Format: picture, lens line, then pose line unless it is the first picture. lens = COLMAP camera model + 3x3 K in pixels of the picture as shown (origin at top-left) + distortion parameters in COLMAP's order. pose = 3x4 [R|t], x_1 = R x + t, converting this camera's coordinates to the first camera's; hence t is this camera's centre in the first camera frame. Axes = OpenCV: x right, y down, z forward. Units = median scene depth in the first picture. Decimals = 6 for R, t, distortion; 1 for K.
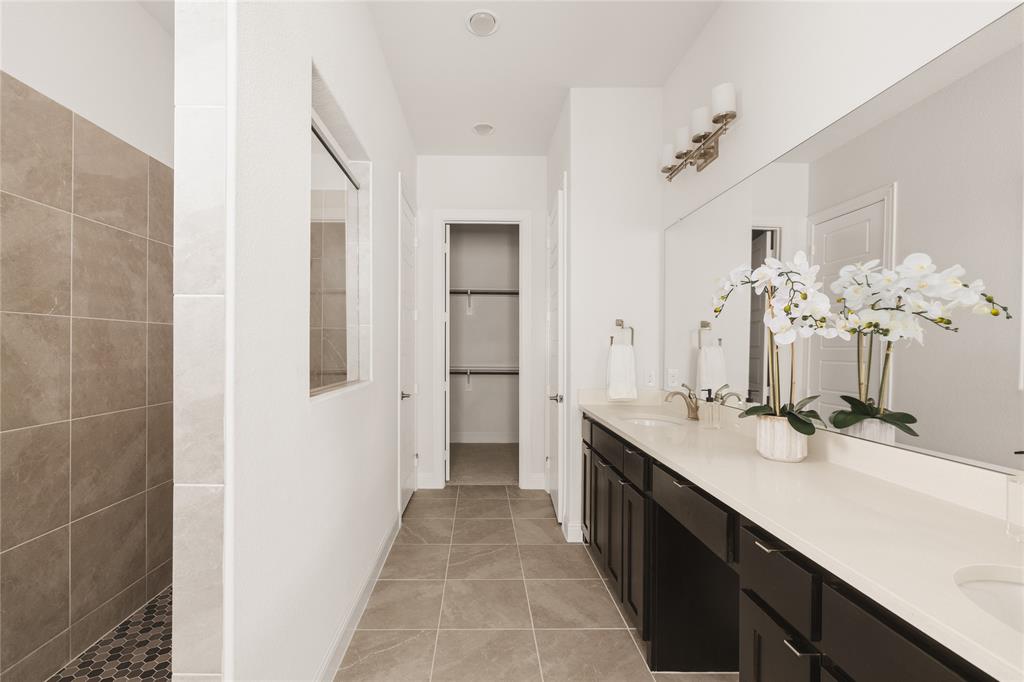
lens RADIAL K [[451.1, 0, 501.6], [0, 451.1, 346.0], [0, 0, 1]] dist [-0.008836, 0.001204]
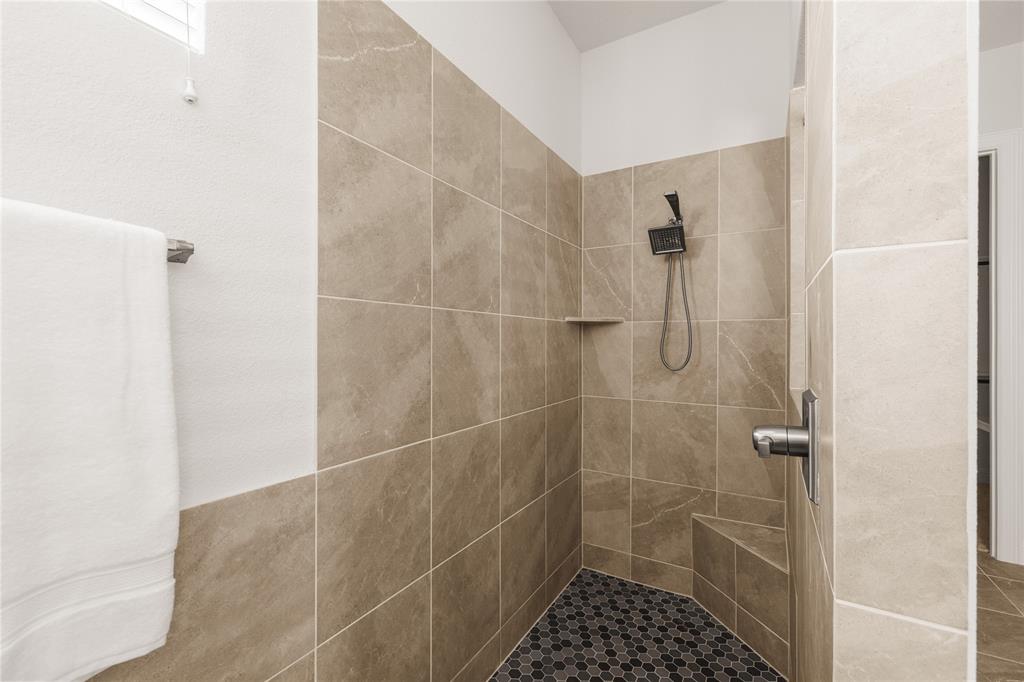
lens RADIAL K [[451.1, 0, 521.0], [0, 451.1, 340.9], [0, 0, 1]] dist [-0.008836, 0.001204]
pose [[0.852422, -0.008580, -0.522784, -0.404074], [0.007533, 0.999963, -0.004129, -0.003063], [0.522800, -0.000419, 0.852455, 0.178309]]
